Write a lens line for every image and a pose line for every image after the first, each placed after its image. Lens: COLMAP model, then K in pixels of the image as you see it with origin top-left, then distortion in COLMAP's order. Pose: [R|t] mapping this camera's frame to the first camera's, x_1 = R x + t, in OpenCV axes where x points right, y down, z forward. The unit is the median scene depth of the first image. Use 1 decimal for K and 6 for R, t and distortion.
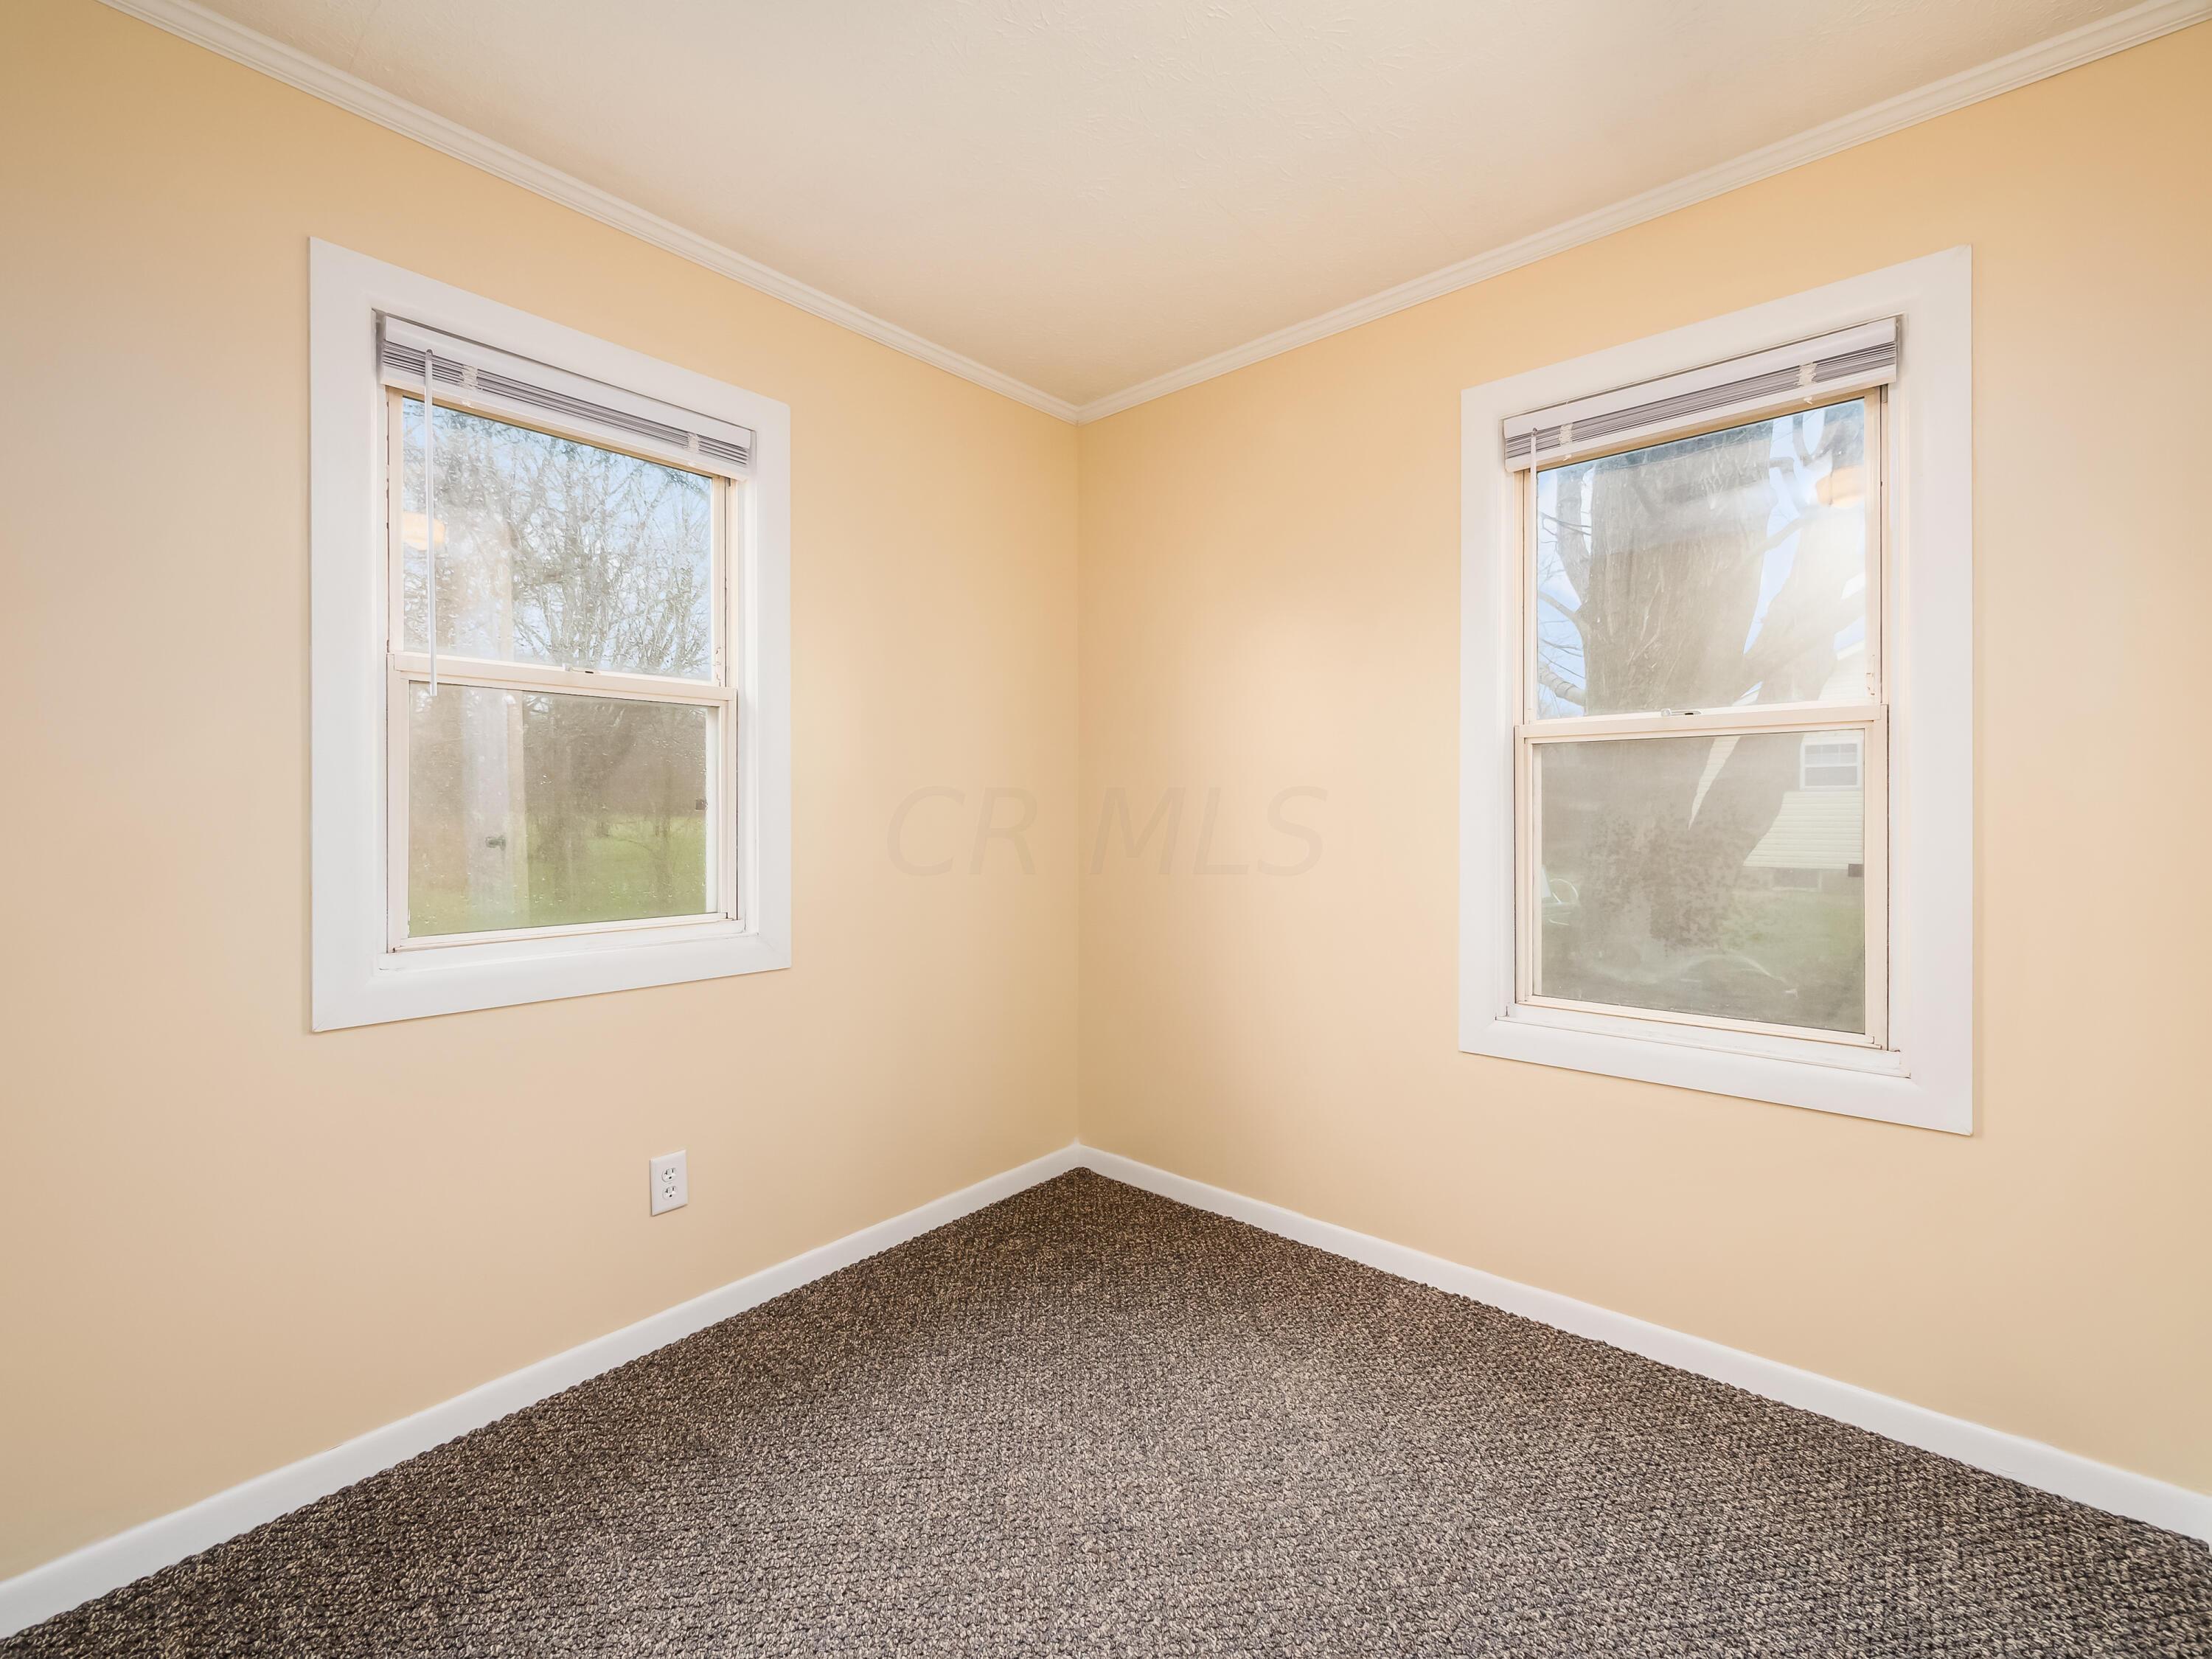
lens RADIAL K [[951.5, 0, 1087.7], [0, 951.5, 803.1], [0, 0, 1]] dist [-0.001518, -0.000273]
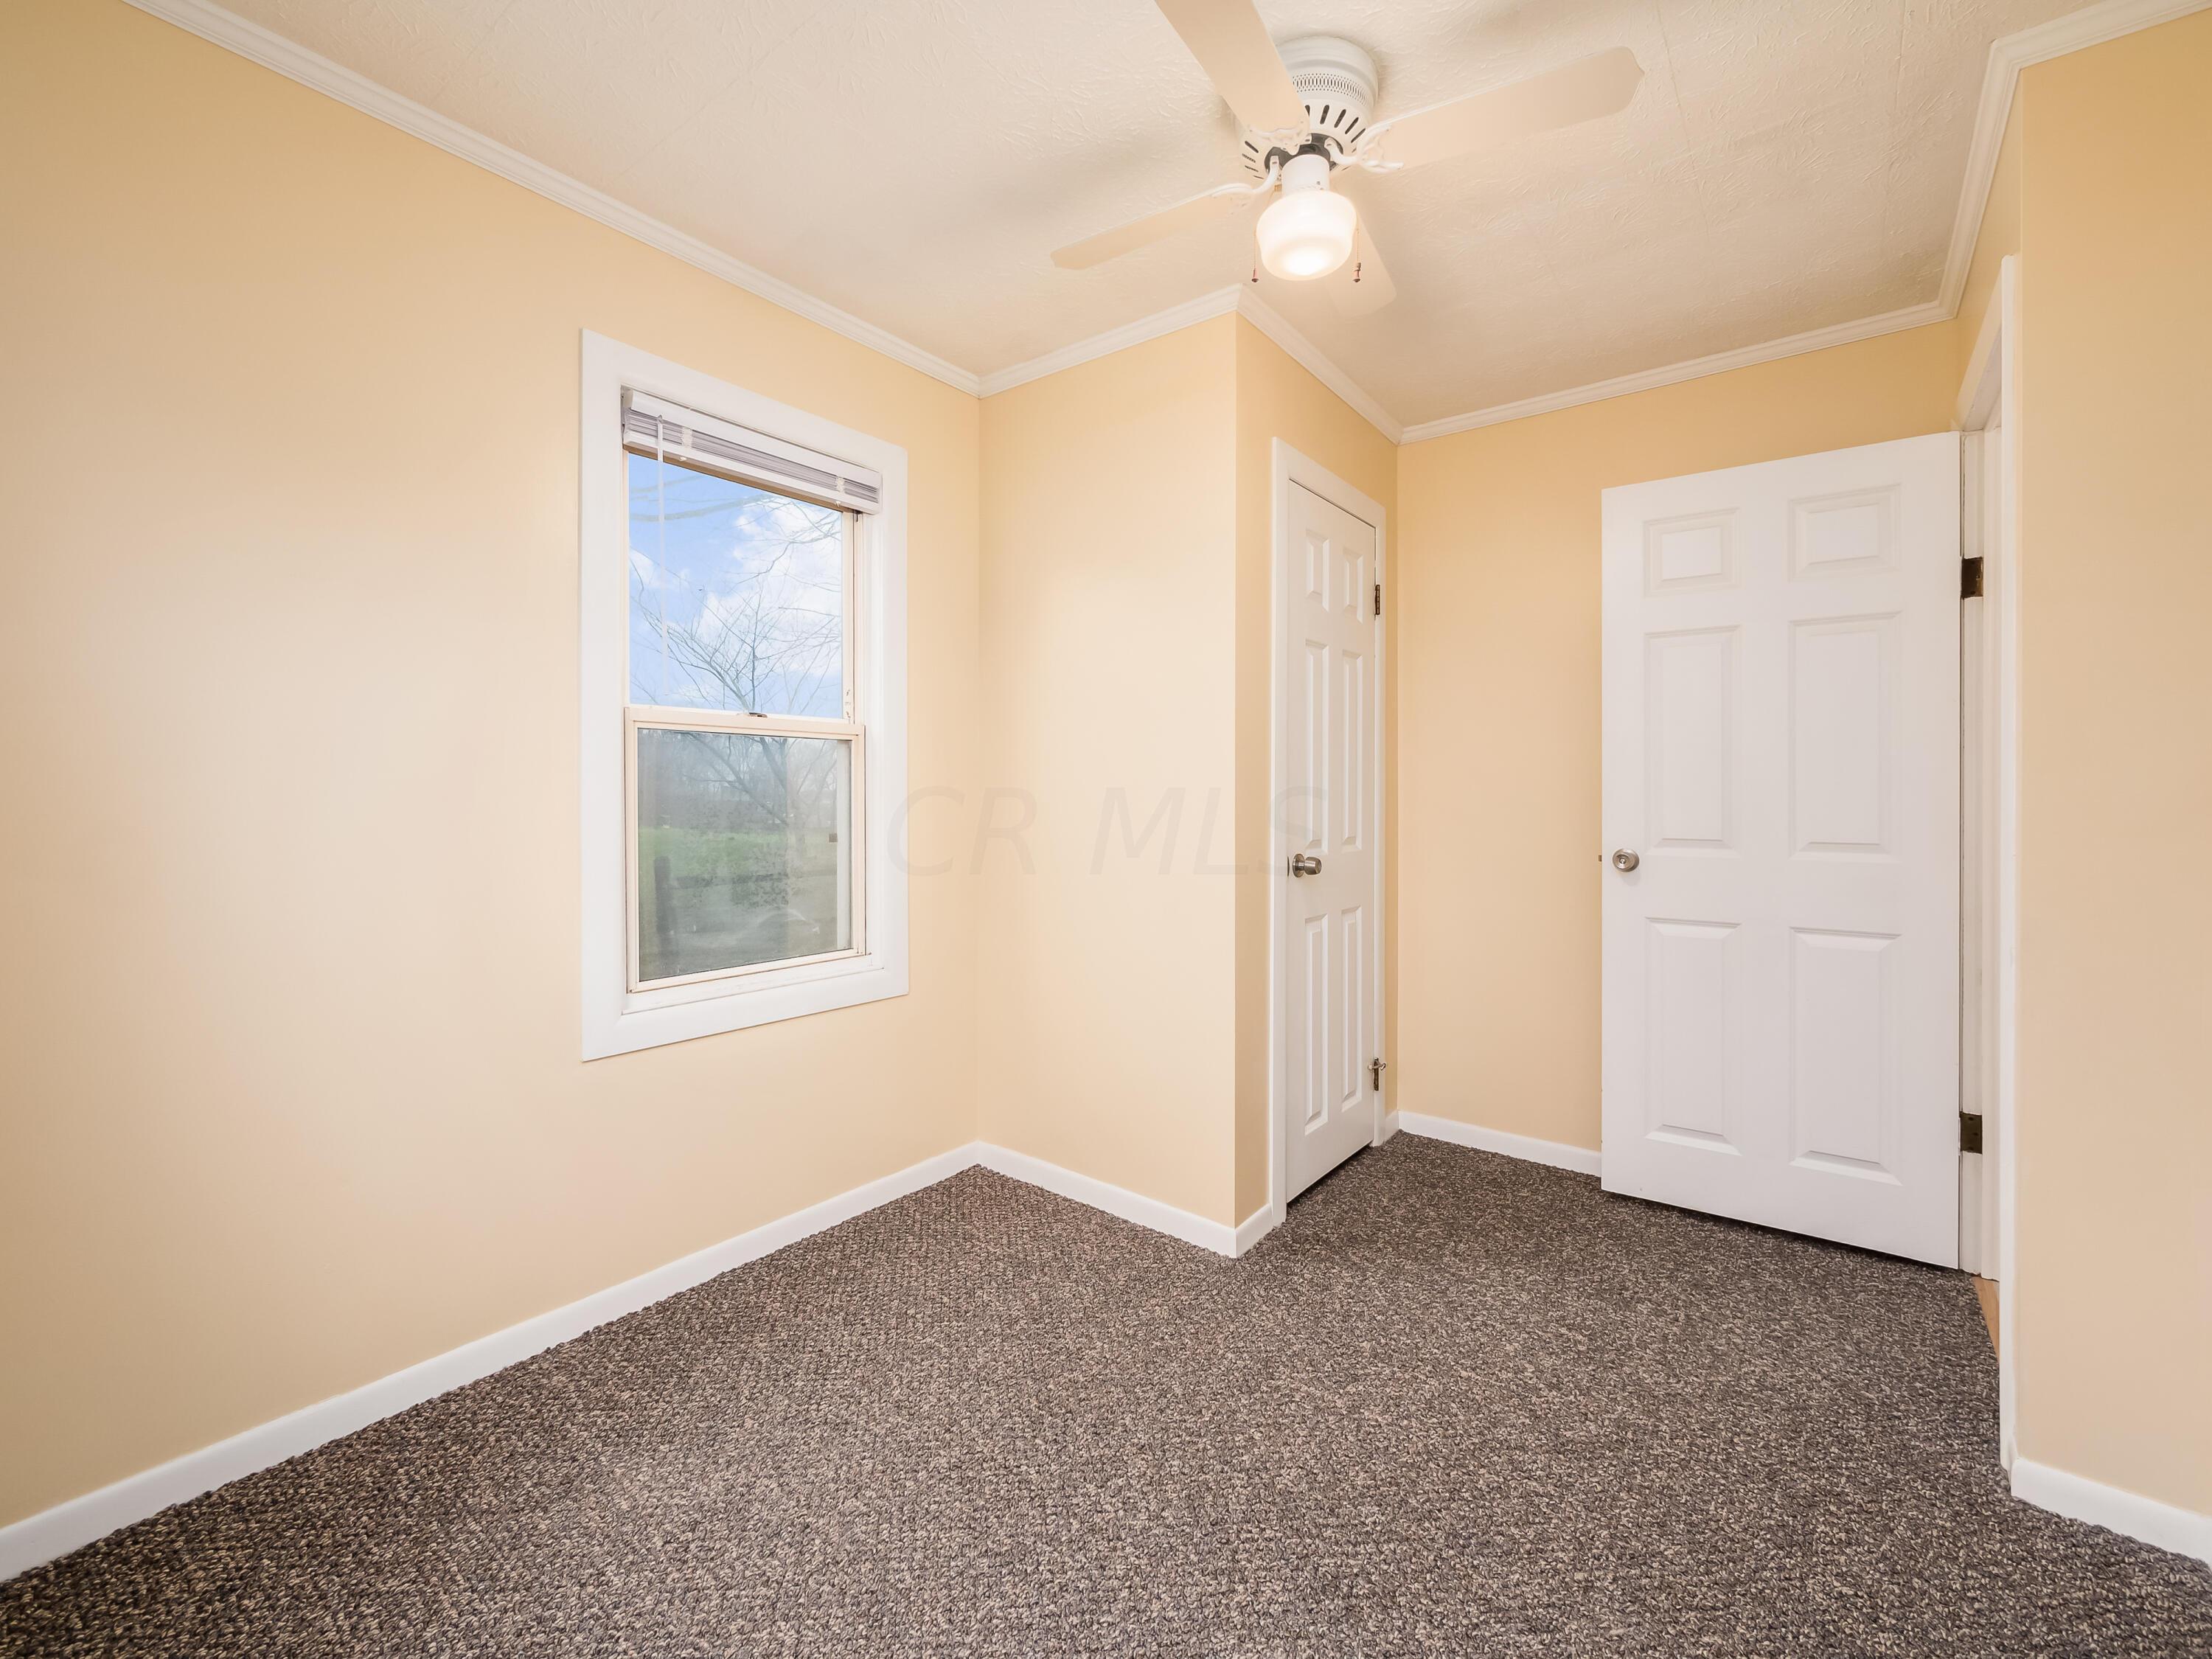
lens RADIAL K [[951.5, 0, 1087.7], [0, 951.5, 803.1], [0, 0, 1]] dist [-0.001518, -0.000273]
pose [[-0.062617, -0.002322, 0.998035, -0.591294], [-0.005140, 0.999985, 0.002004, 0.012106], [-0.998024, -0.005004, -0.062628, 0.640725]]
